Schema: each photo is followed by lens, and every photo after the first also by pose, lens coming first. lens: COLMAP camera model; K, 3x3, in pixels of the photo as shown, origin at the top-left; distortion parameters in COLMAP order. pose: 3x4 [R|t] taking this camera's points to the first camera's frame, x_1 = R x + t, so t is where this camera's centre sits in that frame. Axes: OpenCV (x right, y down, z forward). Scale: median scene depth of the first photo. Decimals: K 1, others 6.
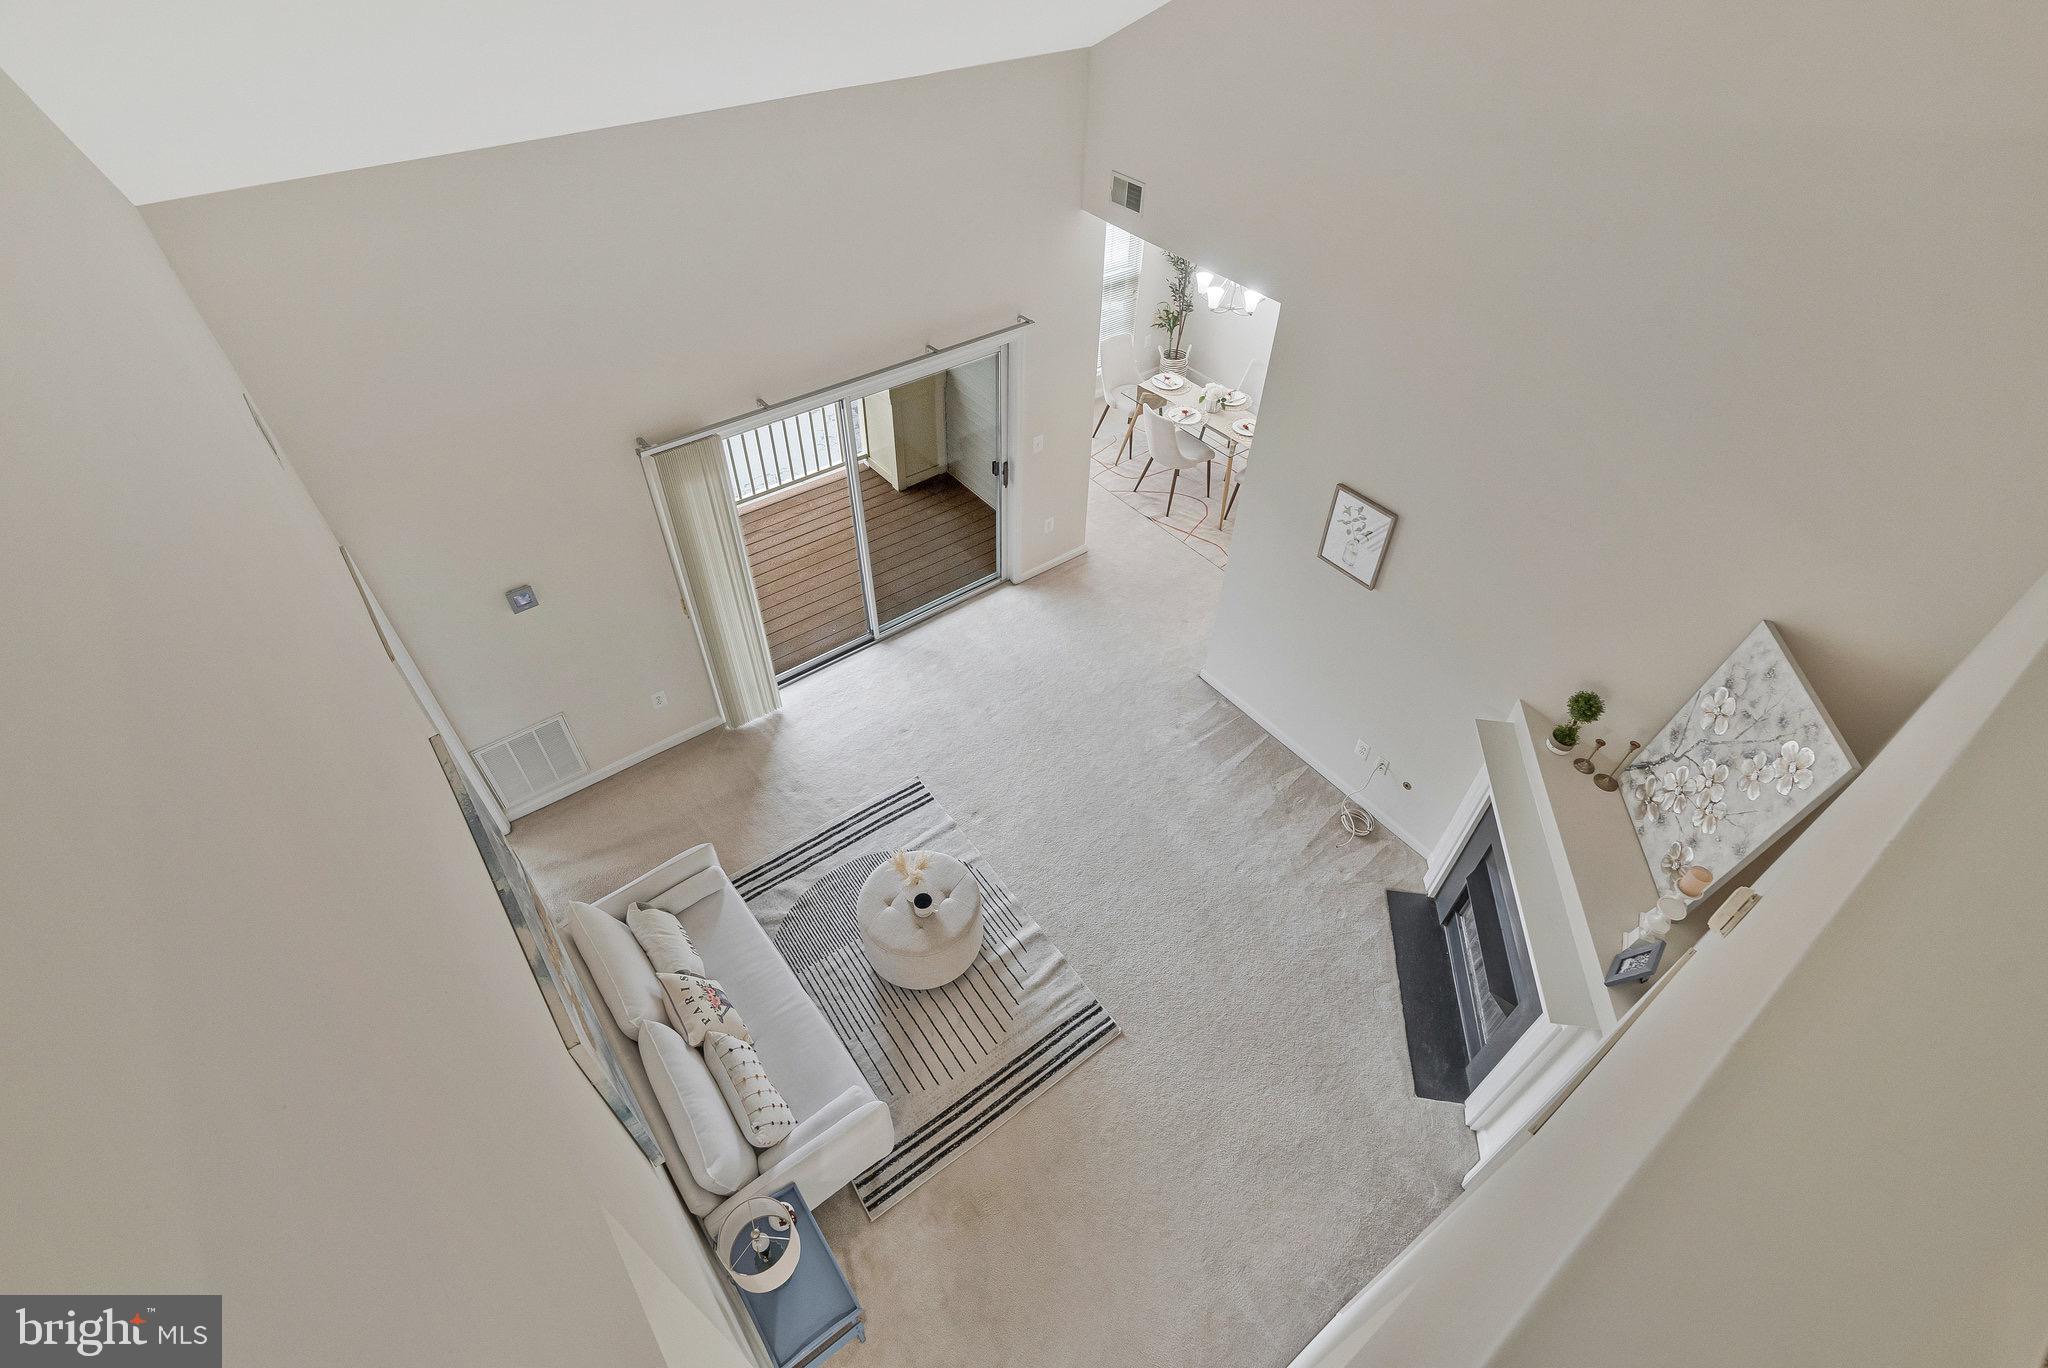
lens RADIAL K [[953.7, 0, 1022.8], [0, 953.7, 676.9], [0, 0, 1]] dist [-0.000117, 0.000011]
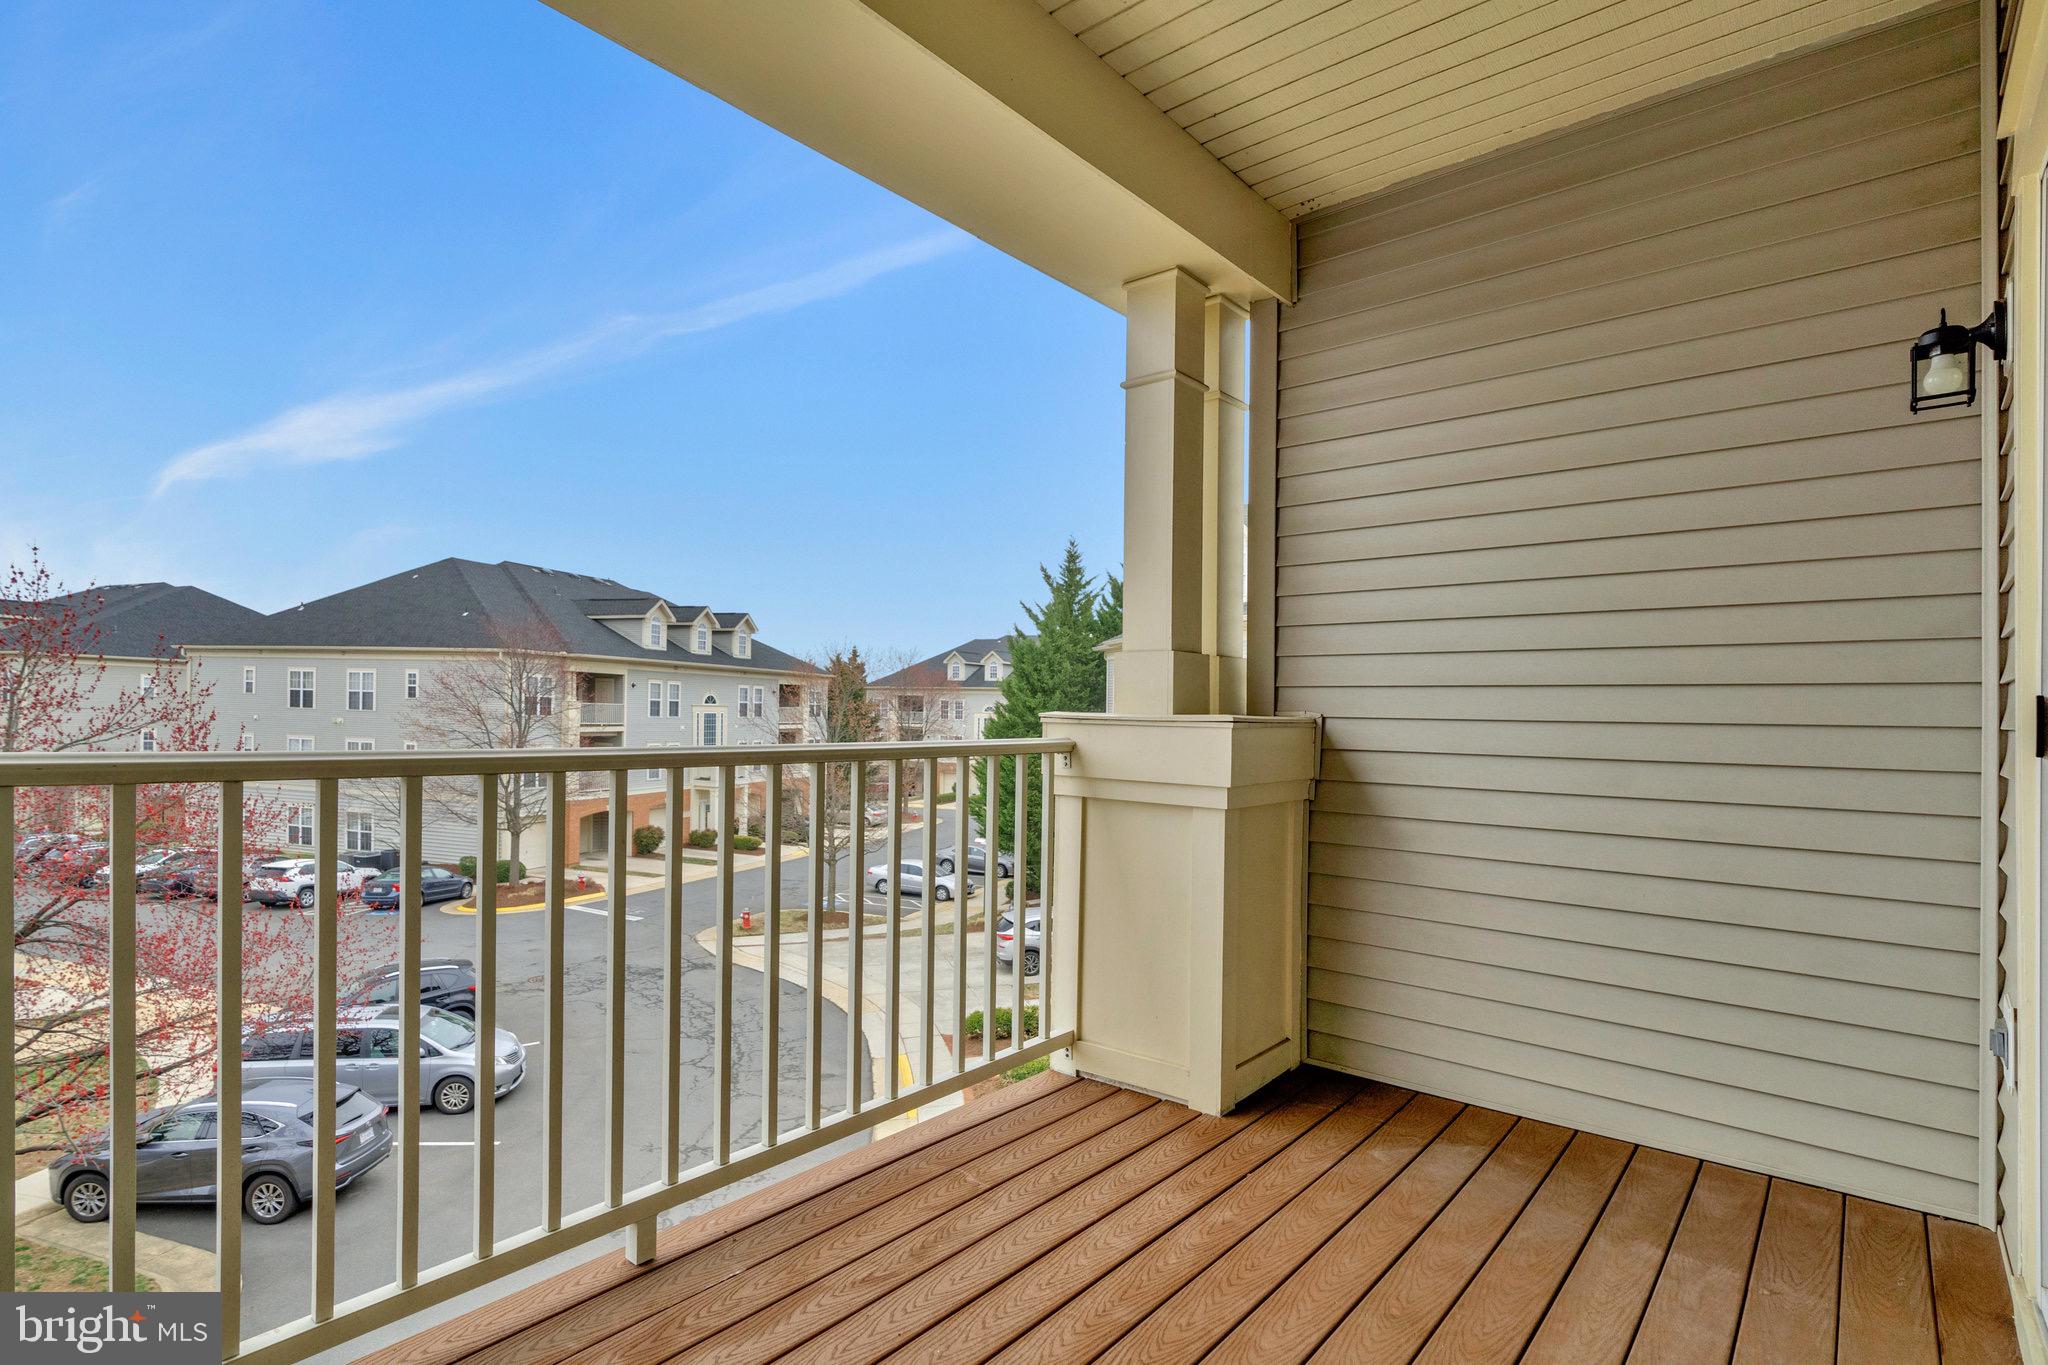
lens RADIAL K [[1000.7, 0, 1024.0], [0, 1000.7, 682.5], [0, 0, 1]] dist [0.001679, 0.000156]
pose [[0.975227, 0.013499, 0.220795, -0.467272], [0.149023, 0.697554, -0.700864, -0.124155], [-0.163477, 0.716405, 0.678262, 1.180701]]
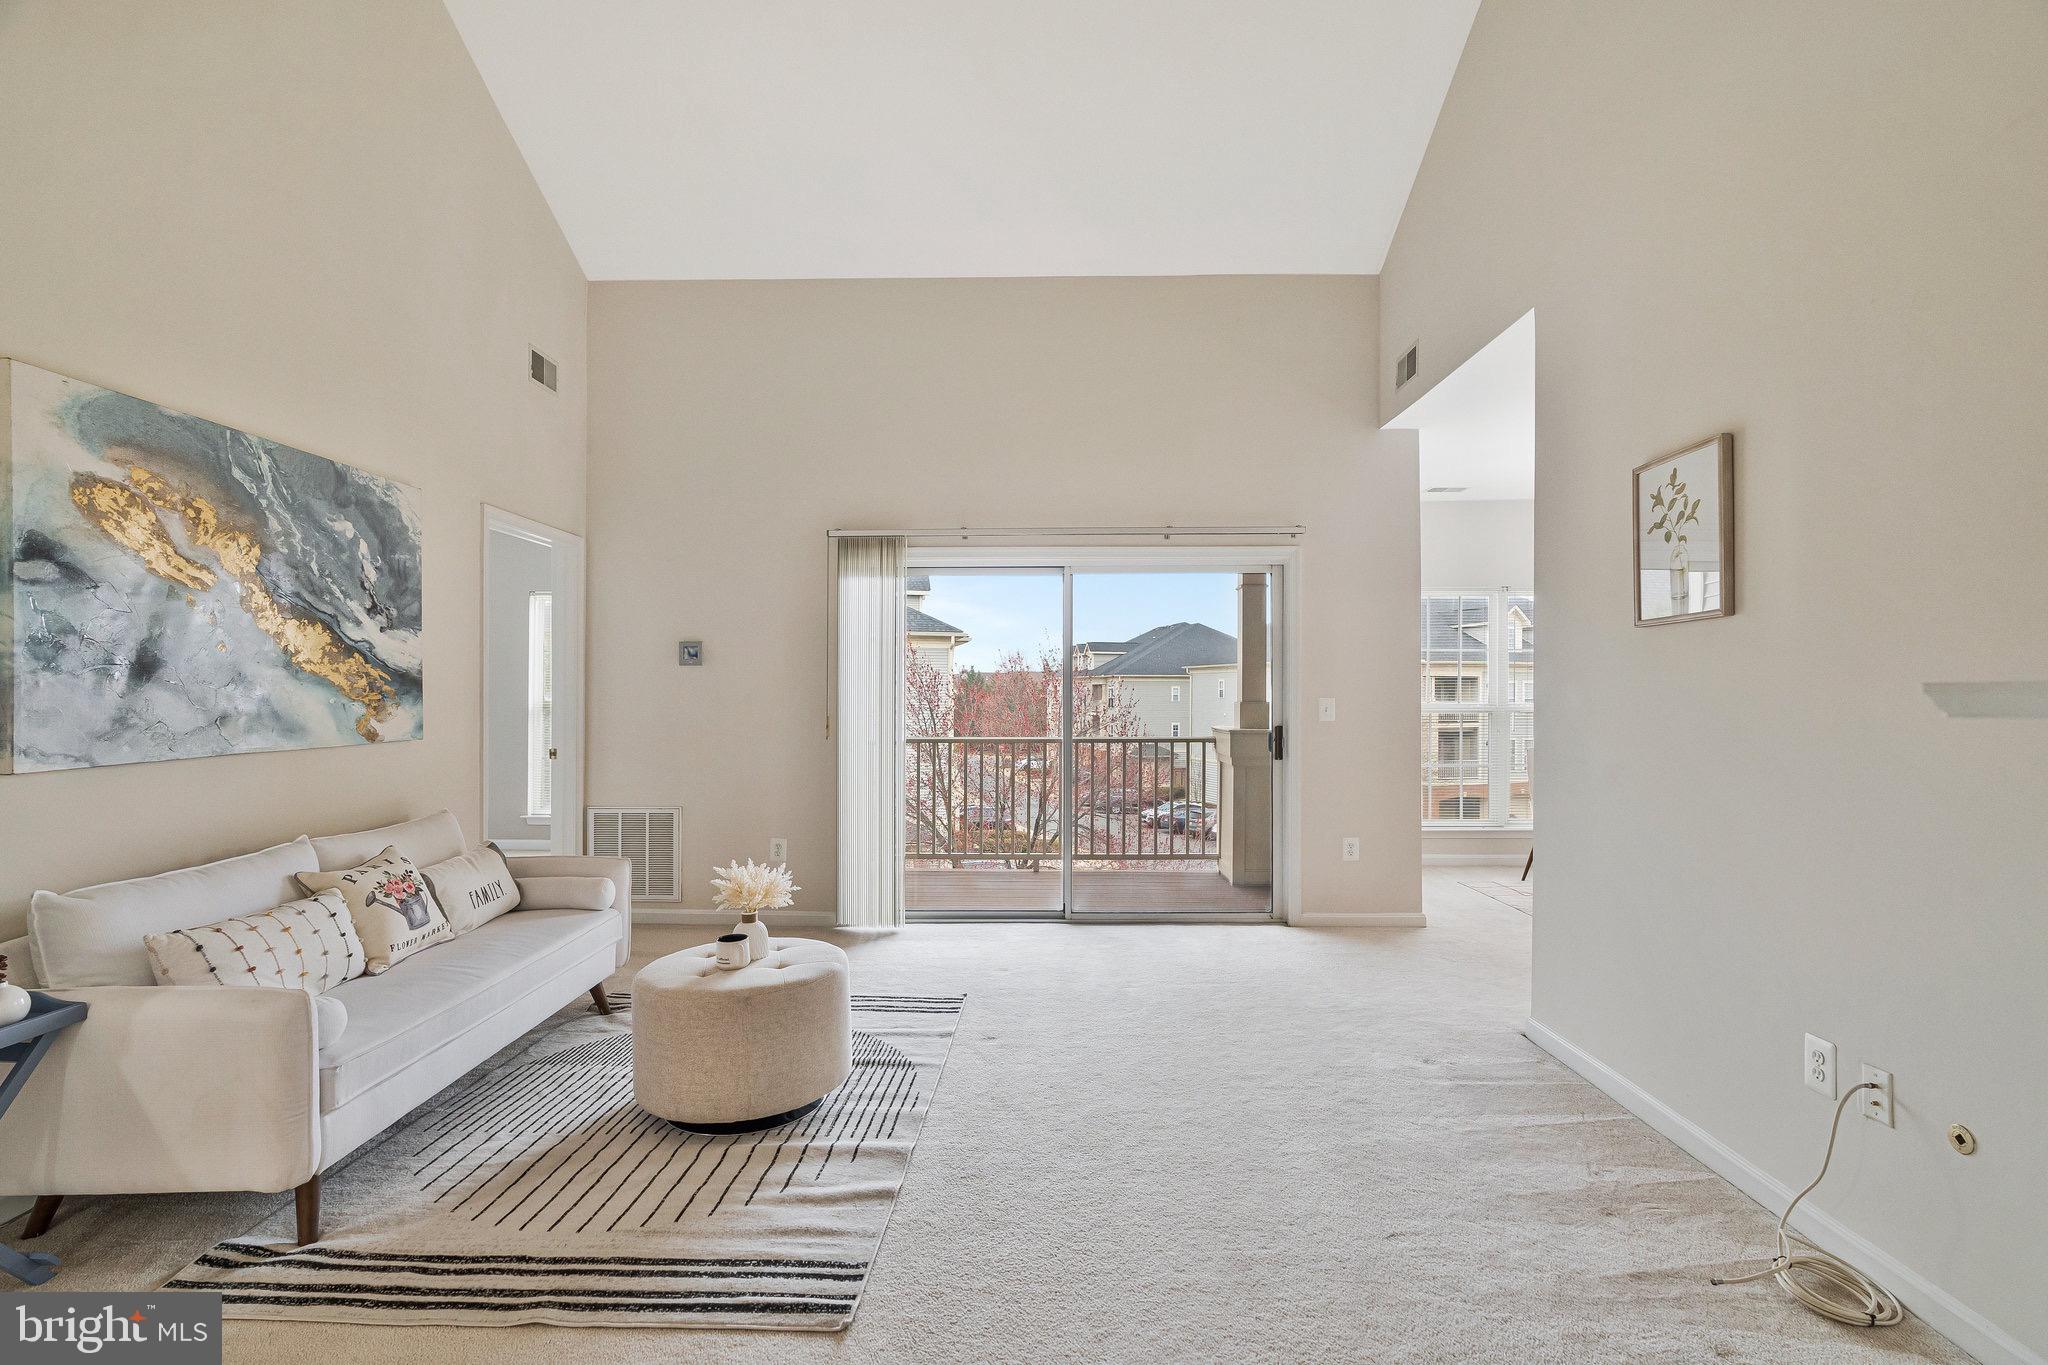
lens RADIAL K [[930.7, 0, 1029.6], [0, 930.7, 698.3], [0, 0, 1]] dist [-0.002855, -0.000115]
pose [[0.786601, -0.012723, -0.617330, 0.389366], [-0.424717, 0.714556, -0.555901, 0.358875], [0.448189, 0.699463, 0.556667, 0.630238]]
